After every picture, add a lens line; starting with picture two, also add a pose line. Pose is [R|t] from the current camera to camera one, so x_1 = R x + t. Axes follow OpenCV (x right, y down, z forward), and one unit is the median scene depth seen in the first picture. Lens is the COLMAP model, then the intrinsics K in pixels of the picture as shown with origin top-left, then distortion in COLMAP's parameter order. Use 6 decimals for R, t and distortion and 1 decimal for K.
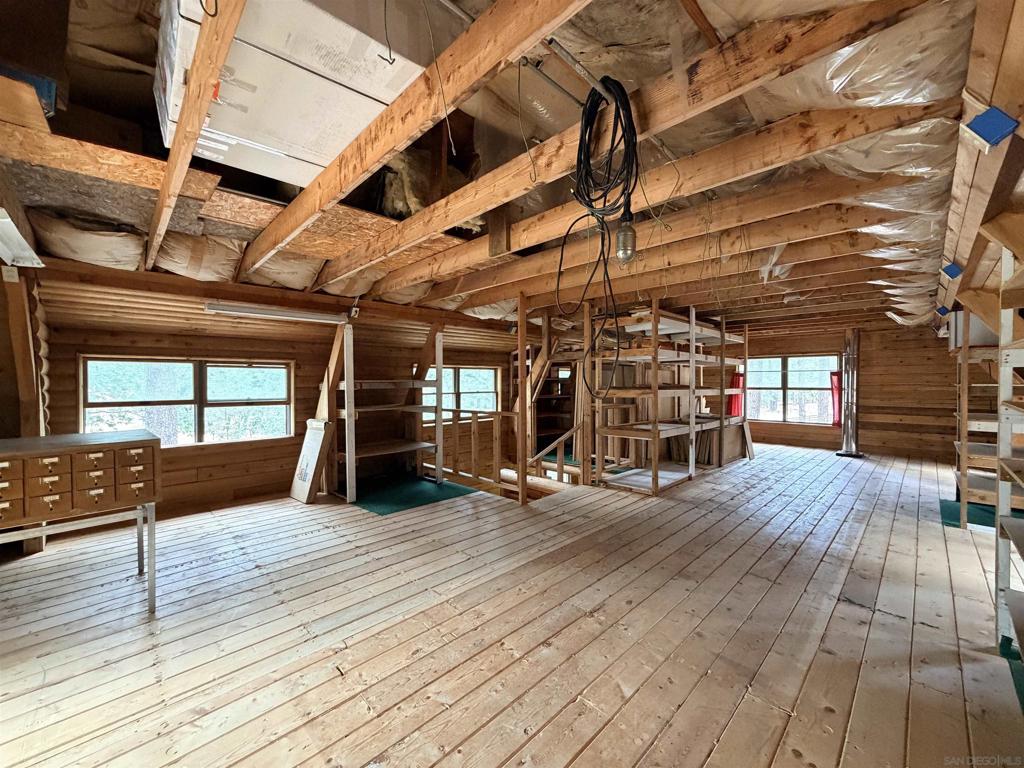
lens RADIAL K [[407.5, 0, 511.4], [0, 407.5, 384.7], [0, 0, 1]] dist [-0.000977, -0.000110]
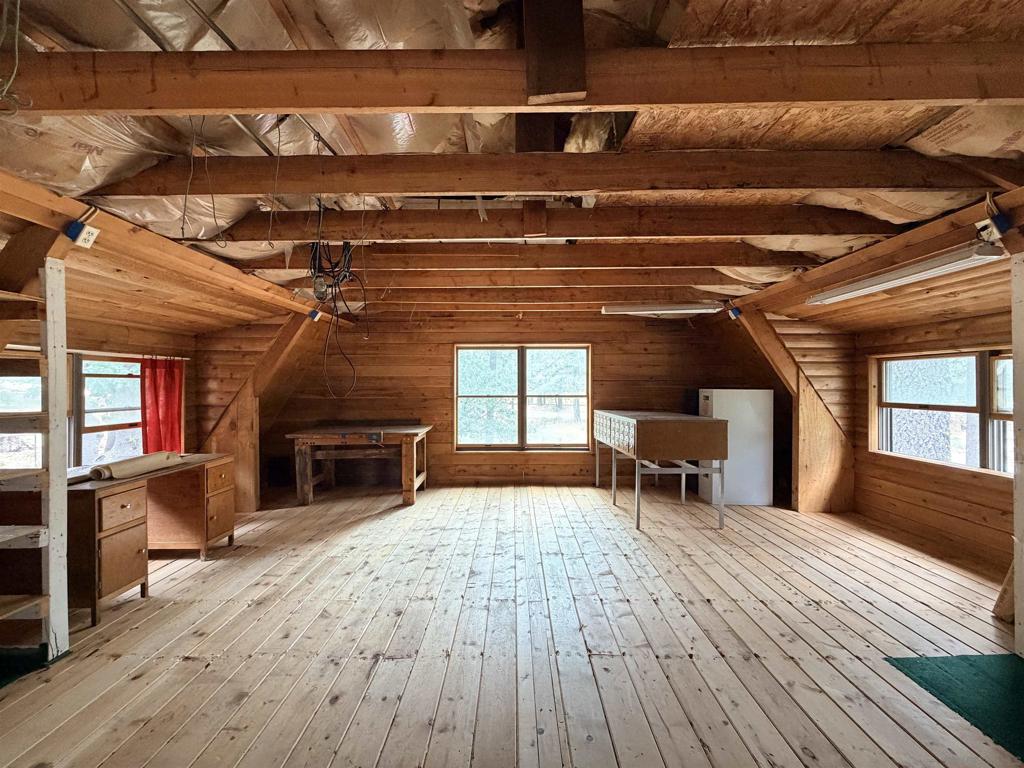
lens RADIAL K [[407.5, 0, 512.7], [0, 407.5, 383.5], [0, 0, 1]] dist [-0.000977, -0.000110]
pose [[-0.702482, 0.005358, -0.711681, 0.246629], [-0.000331, 0.999969, 0.007855, -0.007679], [0.711701, 0.005753, -0.702459, 0.747744]]
